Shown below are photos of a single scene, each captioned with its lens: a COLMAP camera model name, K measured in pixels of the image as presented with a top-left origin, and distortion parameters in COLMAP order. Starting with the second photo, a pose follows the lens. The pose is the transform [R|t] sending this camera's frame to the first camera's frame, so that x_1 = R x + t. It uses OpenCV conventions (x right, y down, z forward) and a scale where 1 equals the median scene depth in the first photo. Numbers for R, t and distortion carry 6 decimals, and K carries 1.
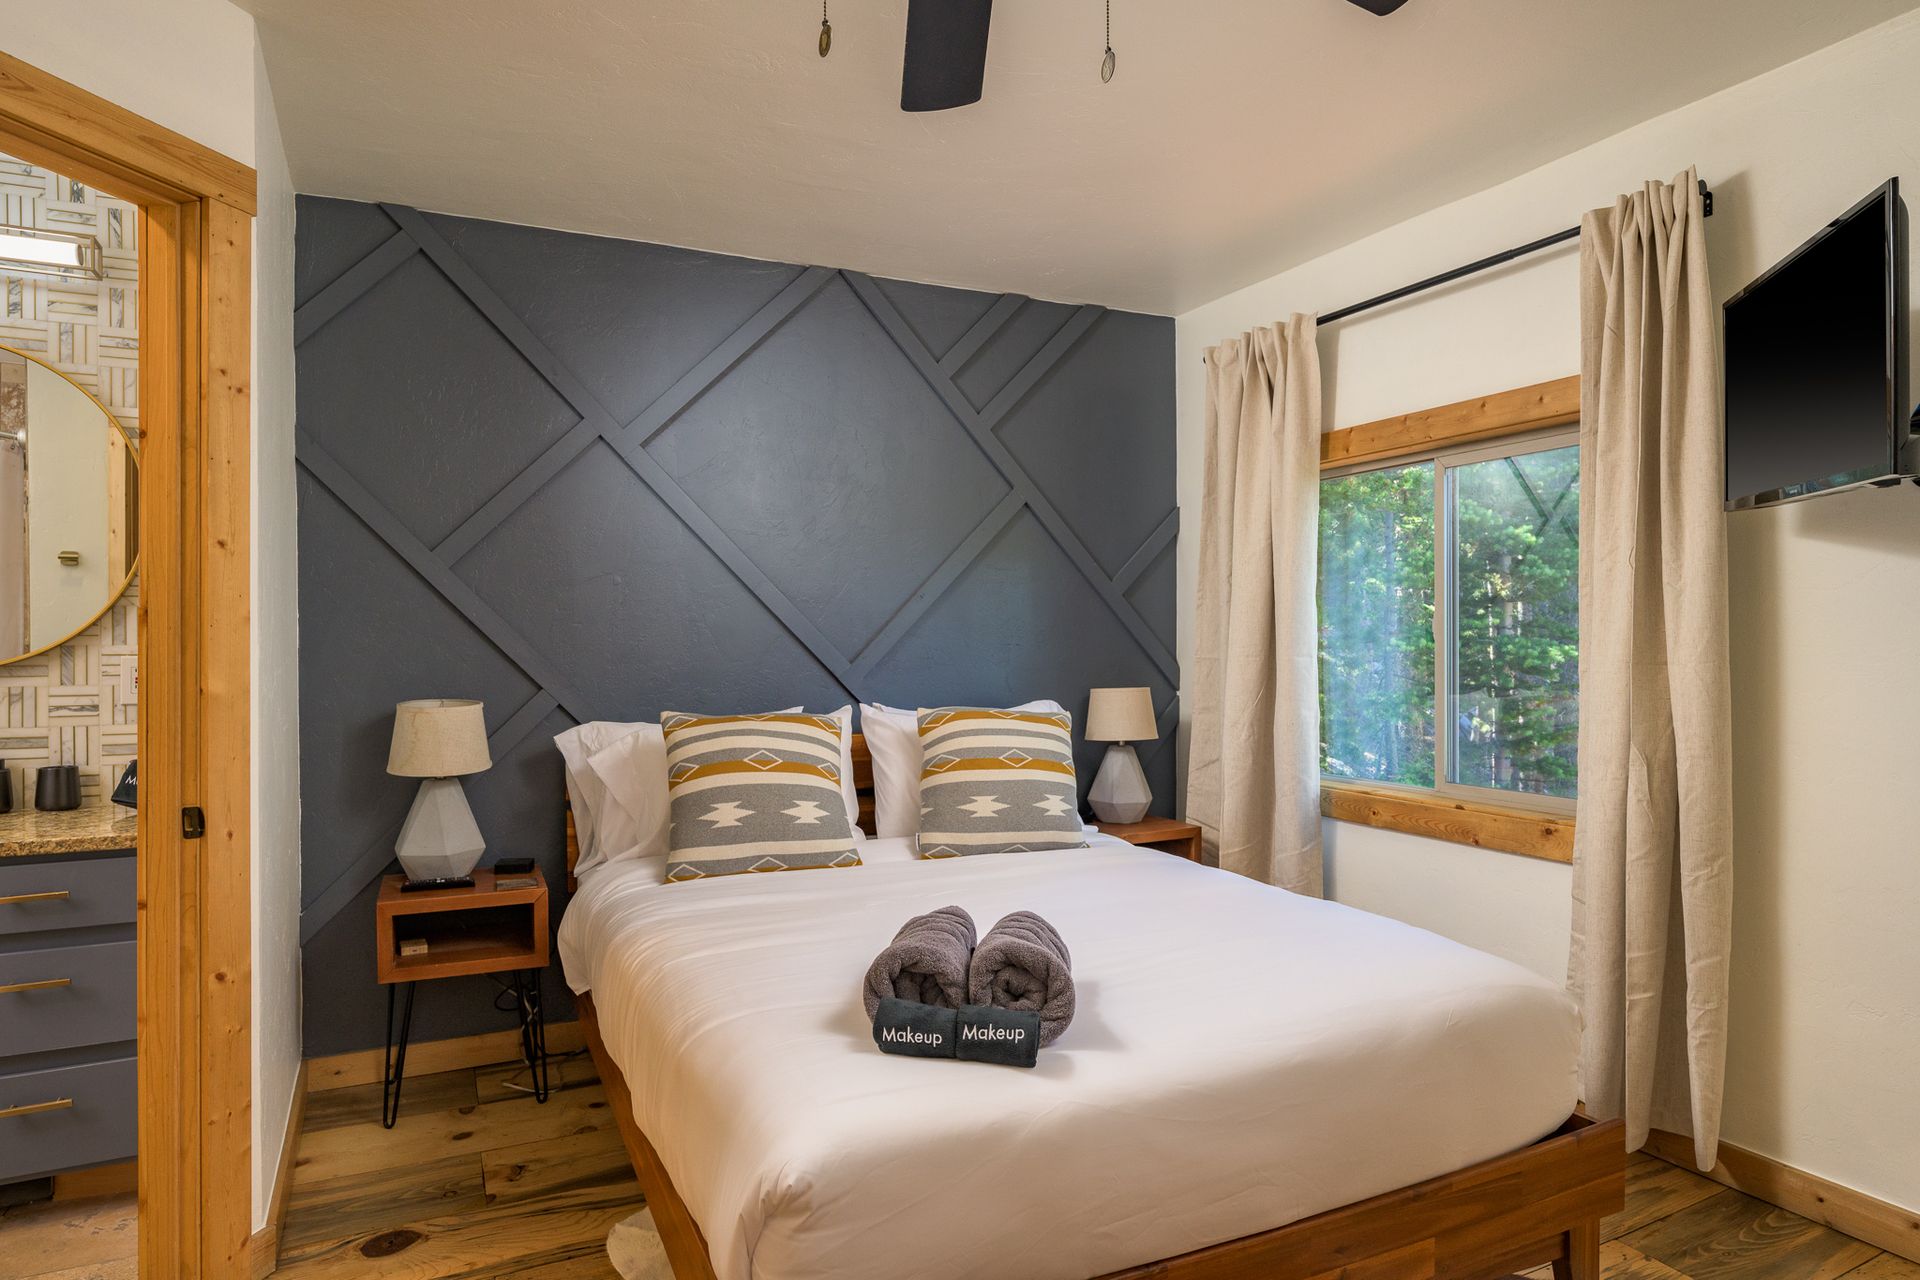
lens RADIAL K [[1110.0, 0, 959.5], [0, 1110.0, 648.6], [0, 0, 1]] dist [-0.002133, -0.000531]
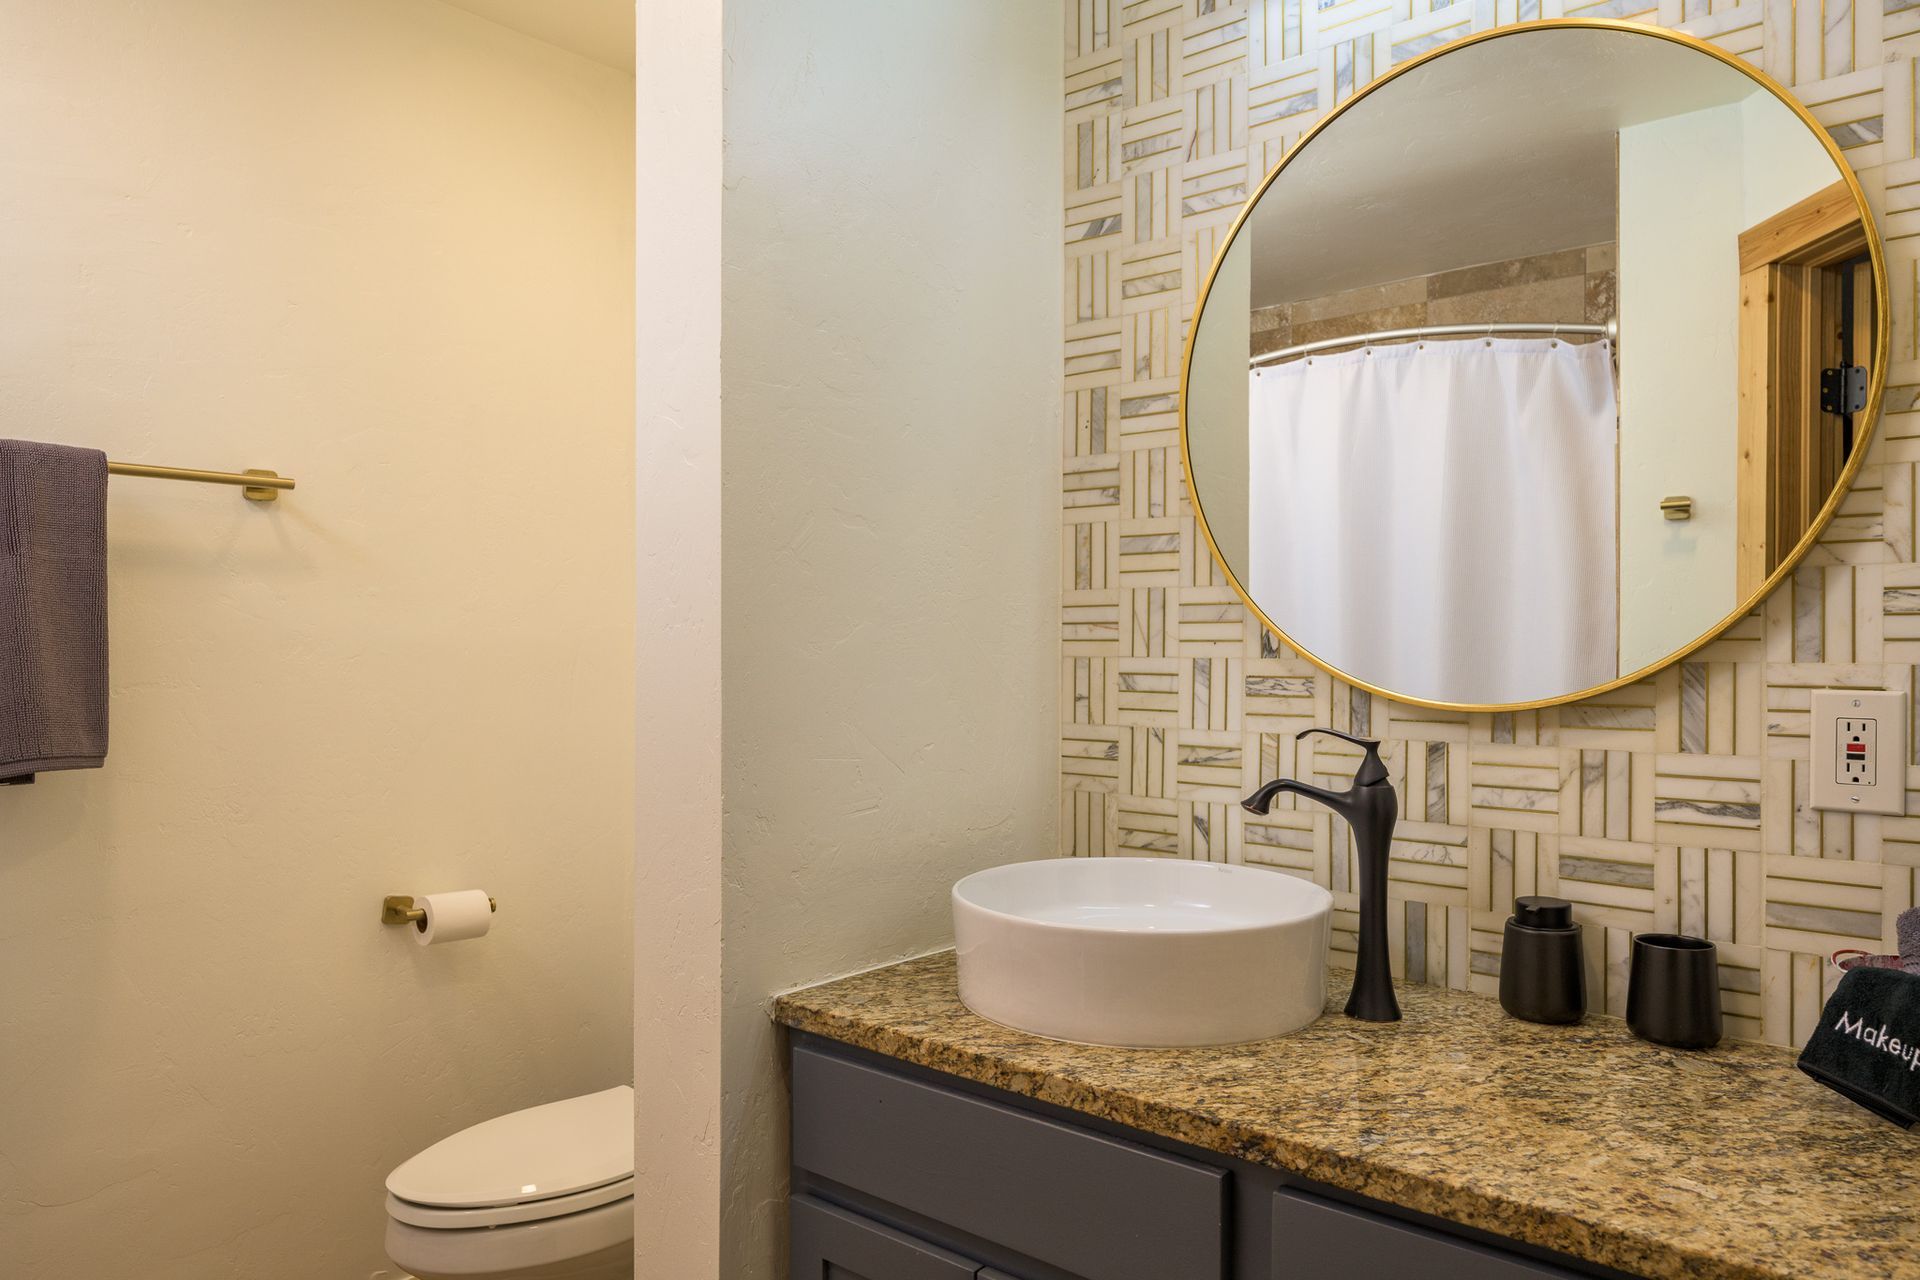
lens RADIAL K [[1302.3, 0, 959.5], [0, 1302.3, 644.7], [0, 0, 1]] dist [-0.000668, 0.001259]
pose [[0.393051, 0.004983, -0.919503, -0.445254], [-0.005969, 0.999978, 0.002867, -0.009482], [0.919497, 0.004361, 0.393072, 0.529960]]
